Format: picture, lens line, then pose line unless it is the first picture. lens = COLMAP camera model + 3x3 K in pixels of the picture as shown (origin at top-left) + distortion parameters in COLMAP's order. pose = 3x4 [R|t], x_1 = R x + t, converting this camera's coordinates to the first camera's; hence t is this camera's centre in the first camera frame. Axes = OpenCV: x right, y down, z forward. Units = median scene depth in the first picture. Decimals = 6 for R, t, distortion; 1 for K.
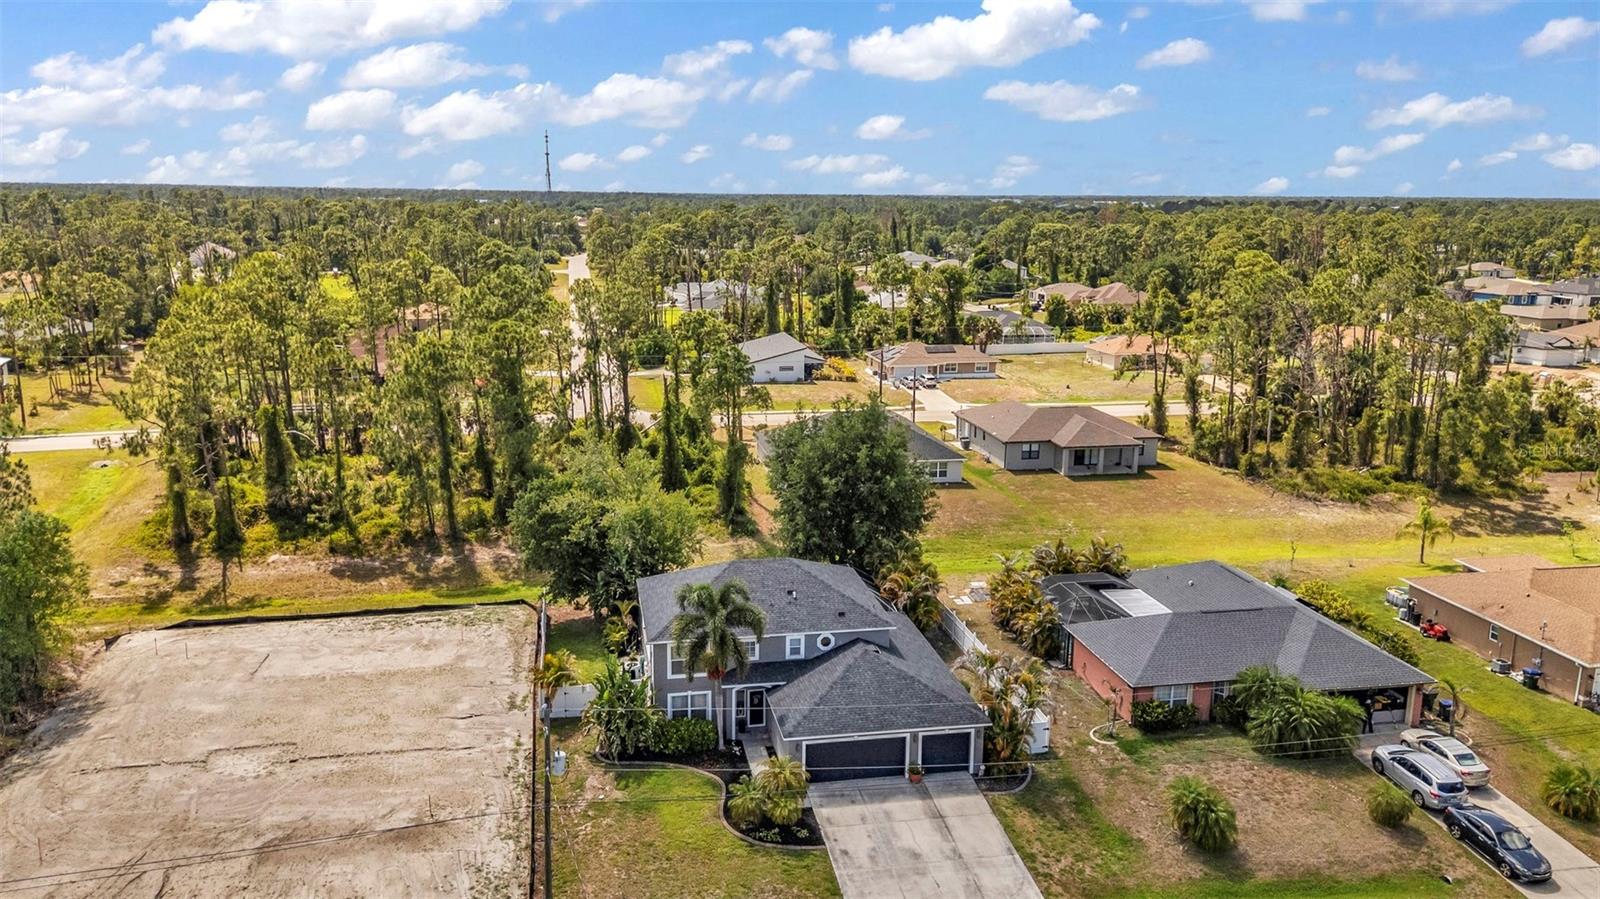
lens RADIAL K [[1177.4, 0, 800.0], [0, 1177.4, 449.5], [0, 0, 1]] dist [0.071592, -0.067082]
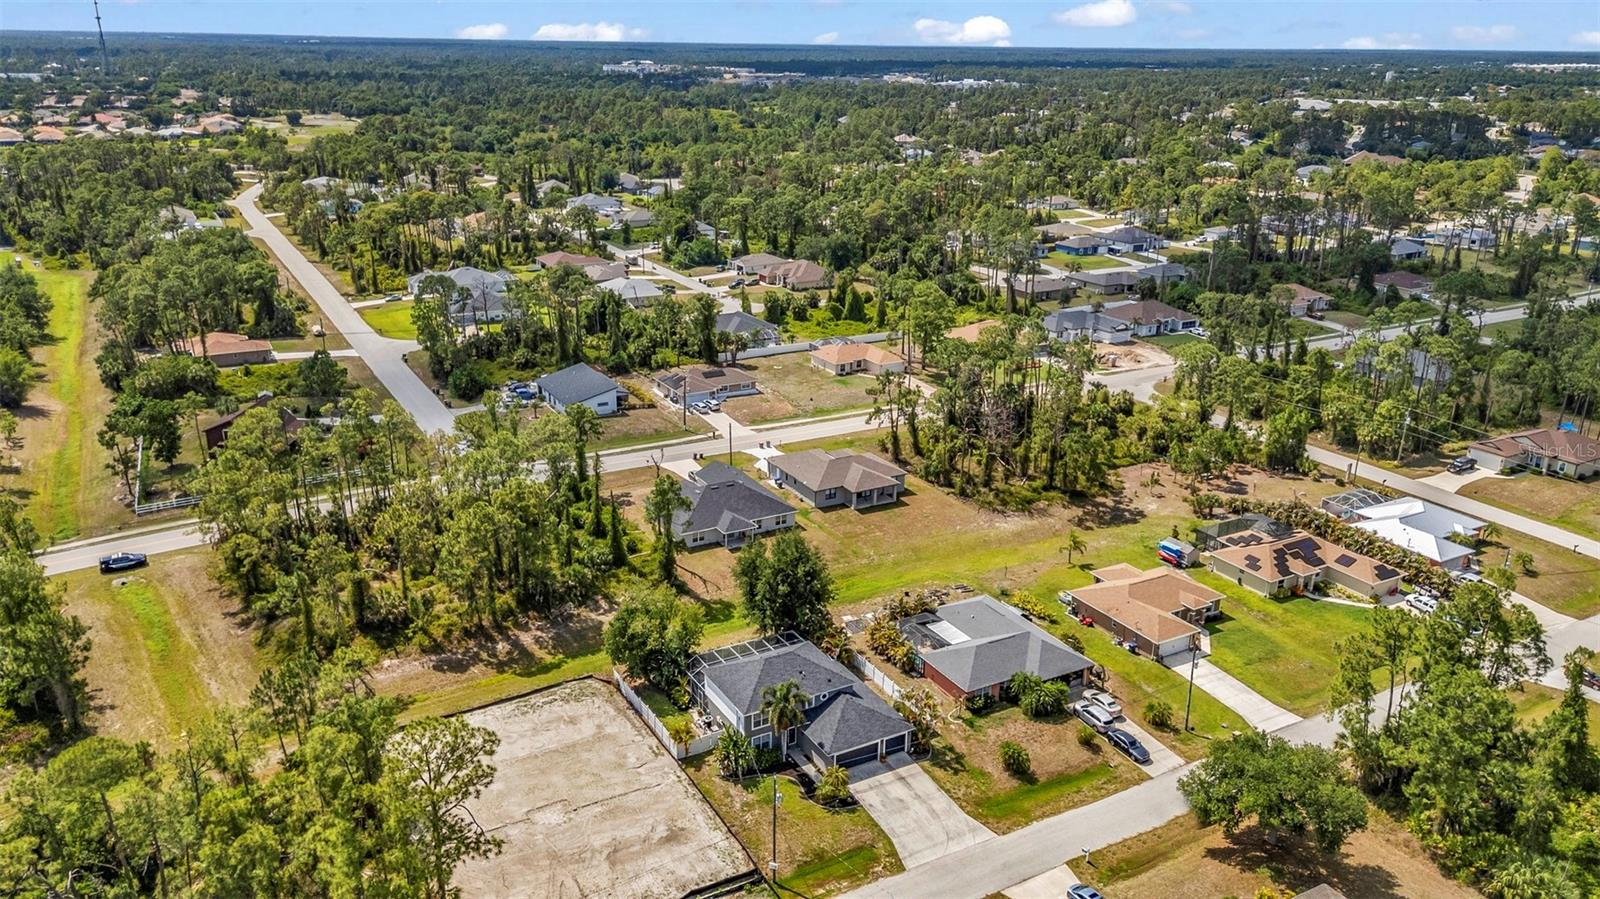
lens RADIAL K [[1177.4, 0, 800.0], [0, 1177.4, 449.5], [0, 0, 1]] dist [0.071592, -0.067082]
pose [[0.948575, -0.101837, 0.299725, -0.555233], [0.064324, 0.989095, 0.132490, -0.497885], [-0.309949, -0.106398, 0.944781, -0.777852]]
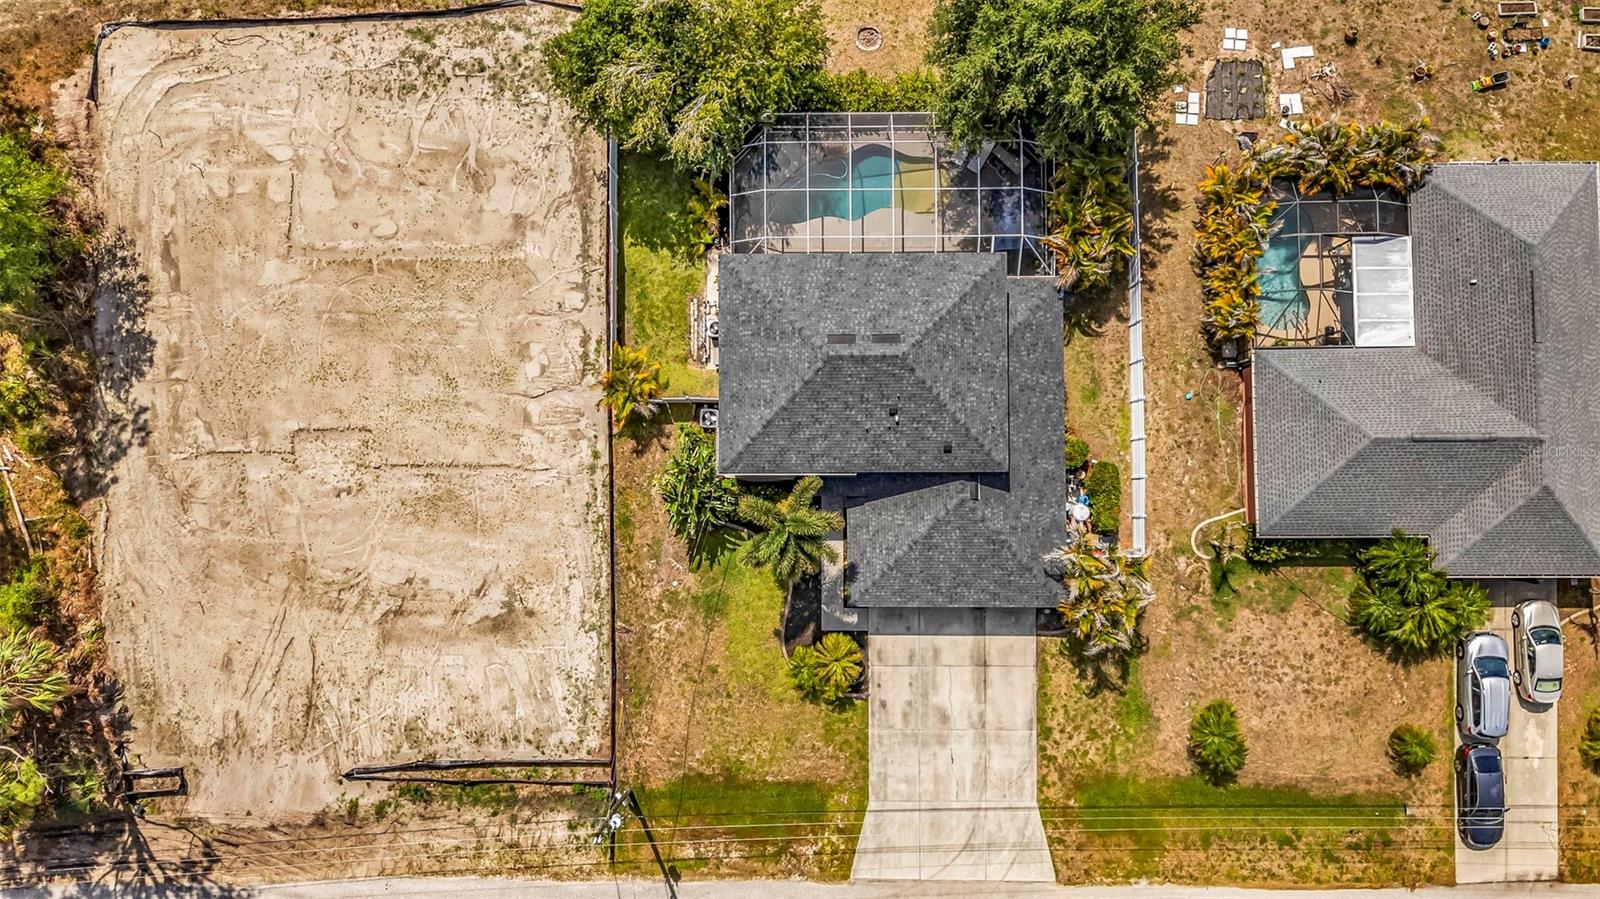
lens RADIAL K [[1180.7, 0, 801.3], [0, 1180.7, 447.3], [0, 0, 1]] dist [0.062931, -0.047670]
pose [[0.981983, 0.187078, -0.026668, -0.045670], [-0.025921, 0.273141, 0.961625, -0.673960], [0.187183, -0.943608, 0.273069, 0.756332]]
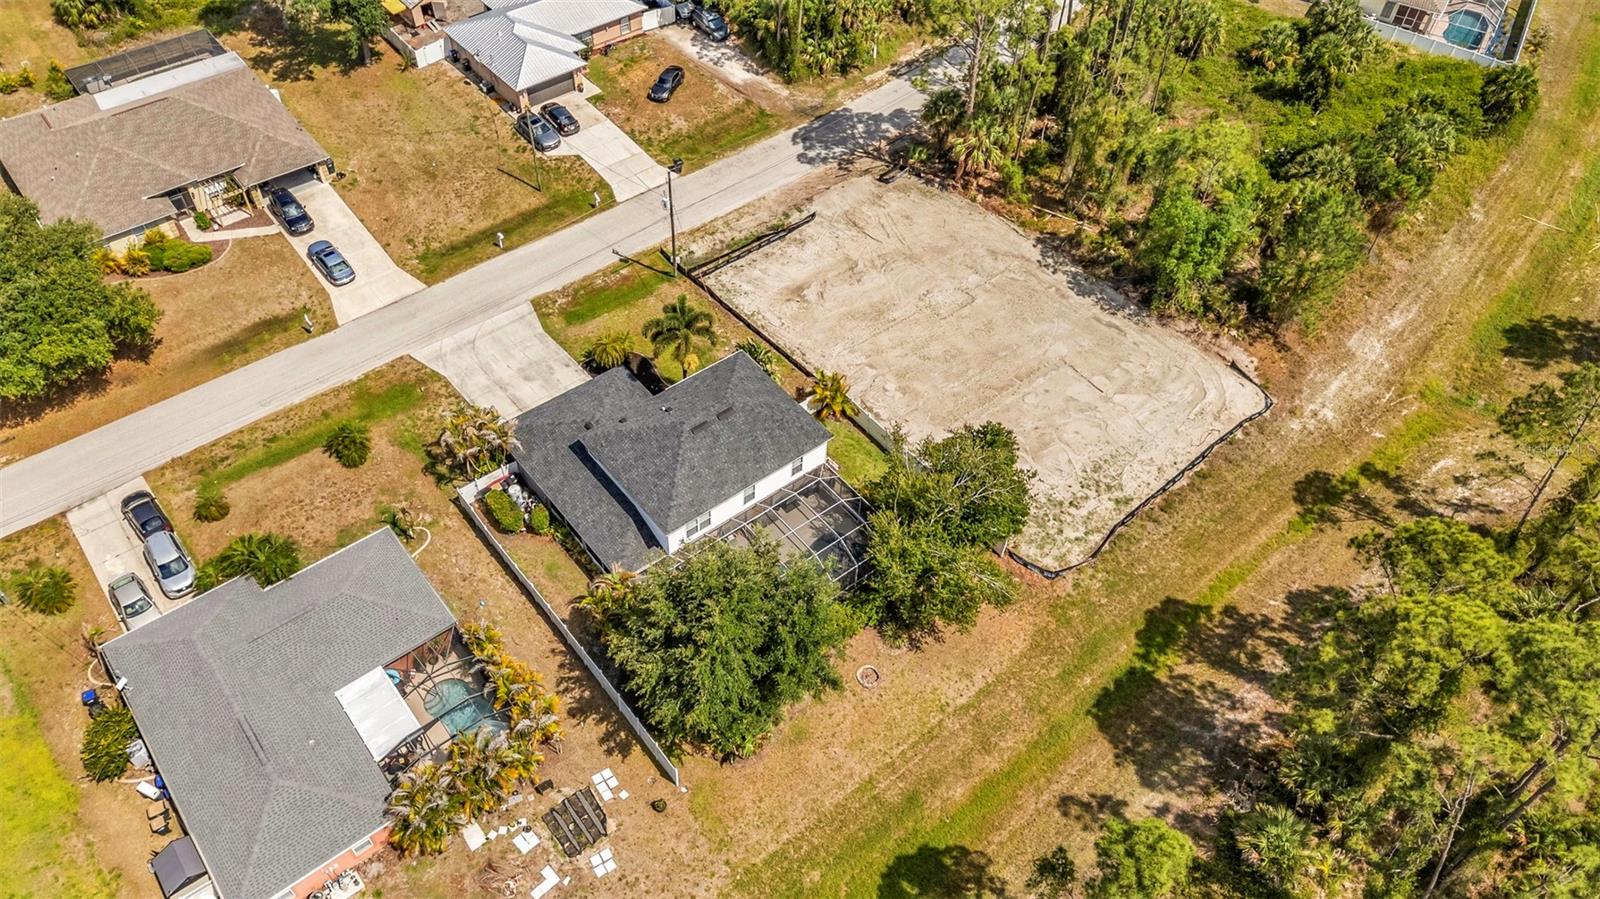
lens RADIAL K [[1177.4, 0, 800.0], [0, 1177.4, 449.5], [0, 0, 1]] dist [0.071592, -0.067082]
pose [[-0.884674, 0.328419, -0.330897, 0.283744], [-0.133960, 0.500758, 0.855159, -0.908437], [0.446550, 0.800864, -0.399012, 1.597374]]
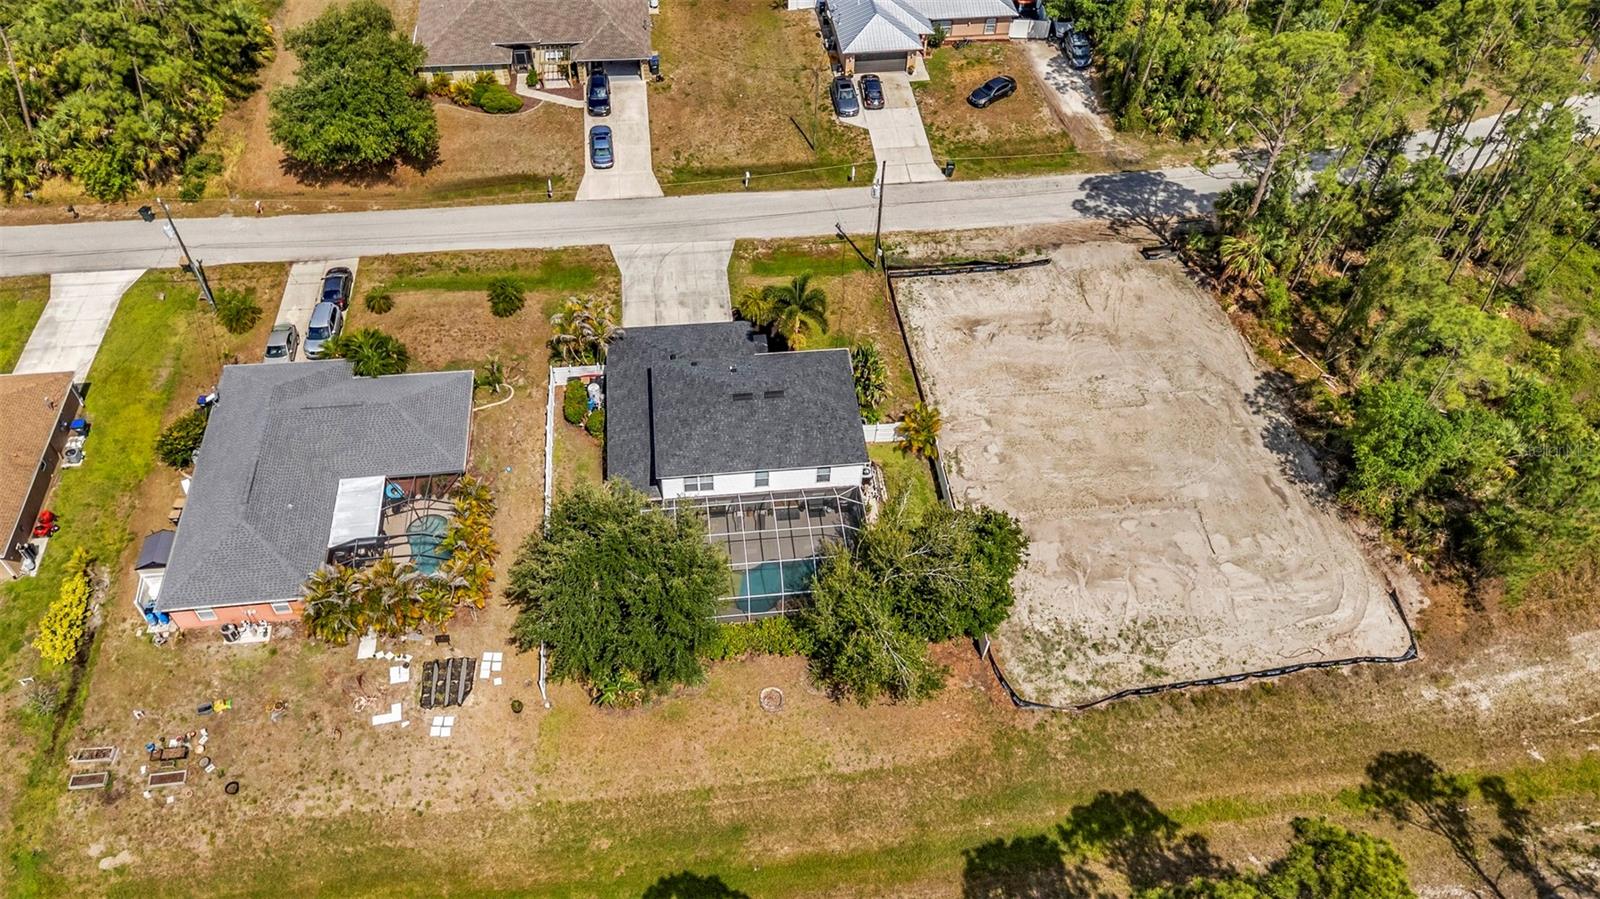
lens RADIAL K [[1177.4, 0, 800.0], [0, 1177.4, 449.5], [0, 0, 1]] dist [0.071592, -0.067082]
pose [[-0.996375, -0.081474, 0.024455, -0.114451], [-0.017271, 0.475258, 0.879677, -0.905114], [-0.083293, 0.876066, -0.474942, 1.662709]]
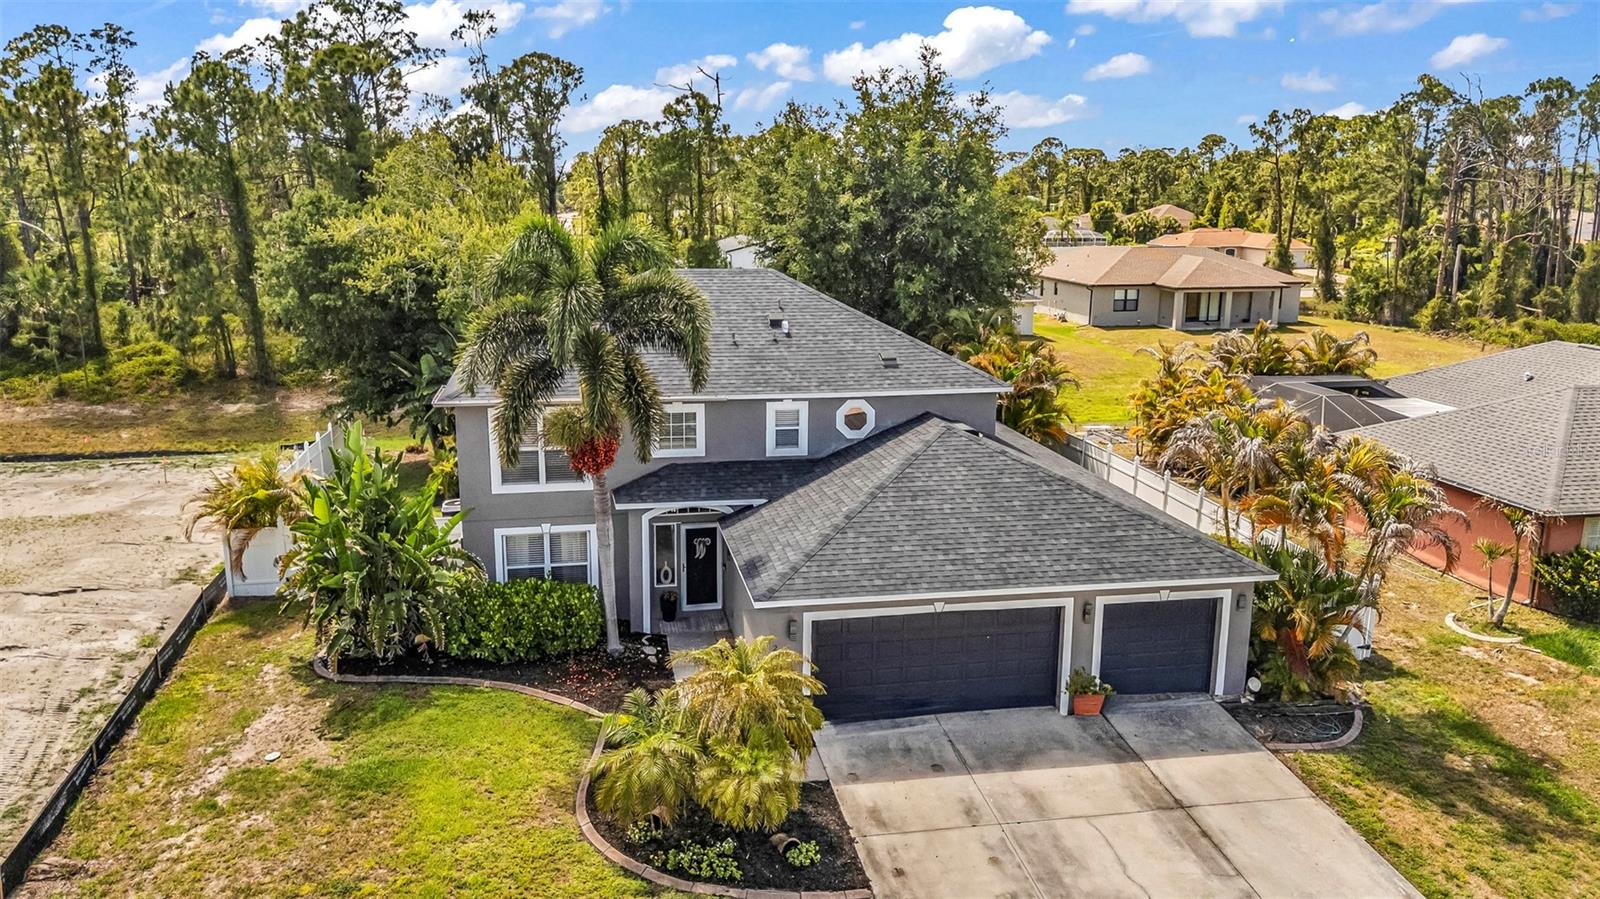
lens RADIAL K [[1177.4, 0, 800.0], [0, 1177.4, 449.5], [0, 0, 1]] dist [0.071592, -0.067082]
pose [[0.999990, -0.003009, -0.003266, 0.002226], [0.003016, 0.999993, 0.002126, 0.173612], [0.003259, -0.002136, 0.999992, 0.553171]]
